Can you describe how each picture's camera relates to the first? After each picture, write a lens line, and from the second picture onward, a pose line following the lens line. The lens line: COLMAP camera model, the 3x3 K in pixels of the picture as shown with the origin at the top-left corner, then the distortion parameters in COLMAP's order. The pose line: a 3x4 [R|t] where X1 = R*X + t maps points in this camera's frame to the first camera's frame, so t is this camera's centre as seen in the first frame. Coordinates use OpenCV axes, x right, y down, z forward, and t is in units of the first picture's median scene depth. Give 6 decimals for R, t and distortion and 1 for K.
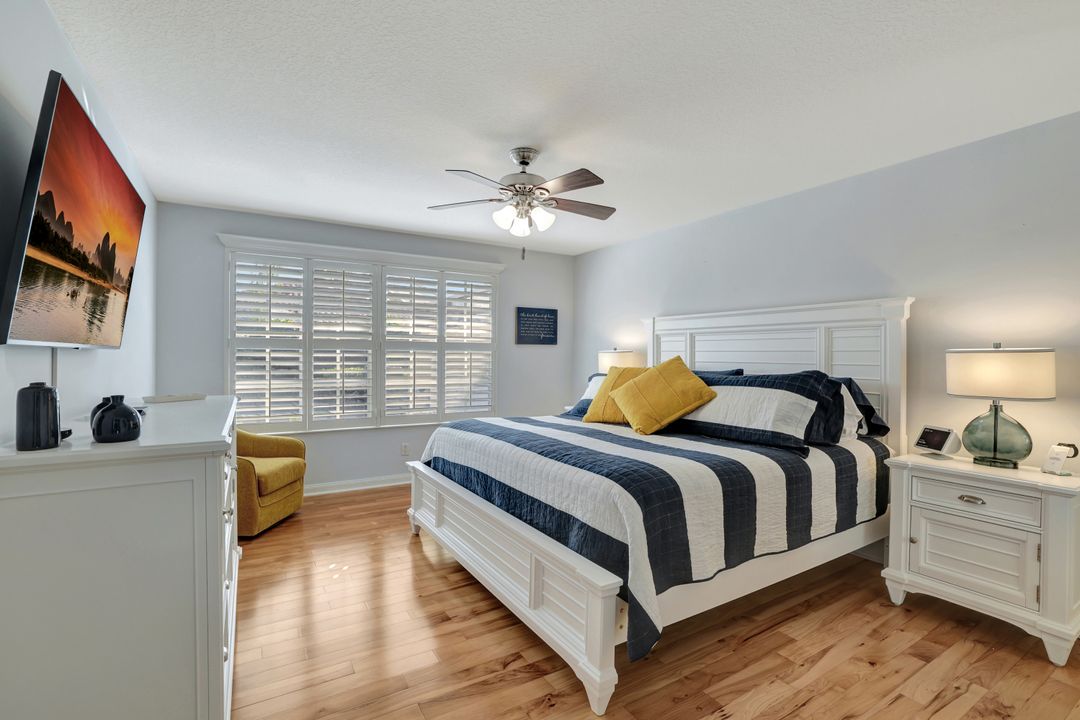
lens RADIAL K [[491.1, 0, 540.0], [0, 491.1, 360.0], [0, 0, 1]] dist [0.085234, -0.000076]
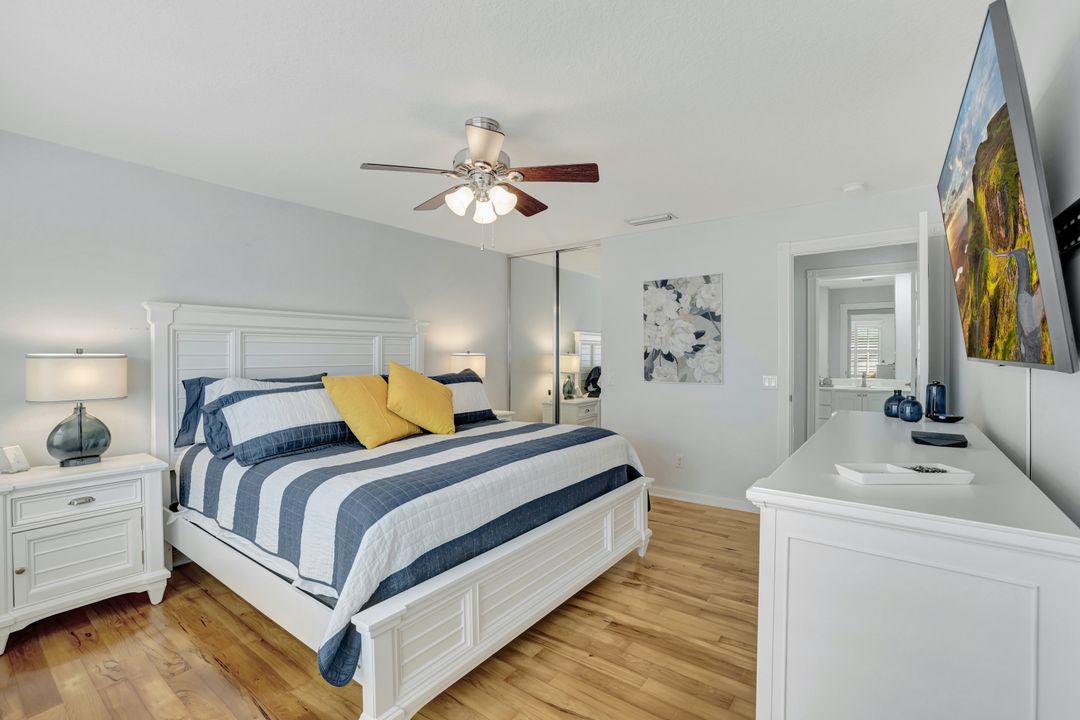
lens RADIAL K [[473.2, 0, 531.9], [0, 473.2, 354.4], [0, 0, 1]] dist [-0.051202, 0.019185]
pose [[-0.349217, 0.010856, 0.936979, -0.563000], [0.009946, 0.999920, -0.007879, -0.007841], [-0.936989, 0.006567, -0.349297, 0.829400]]
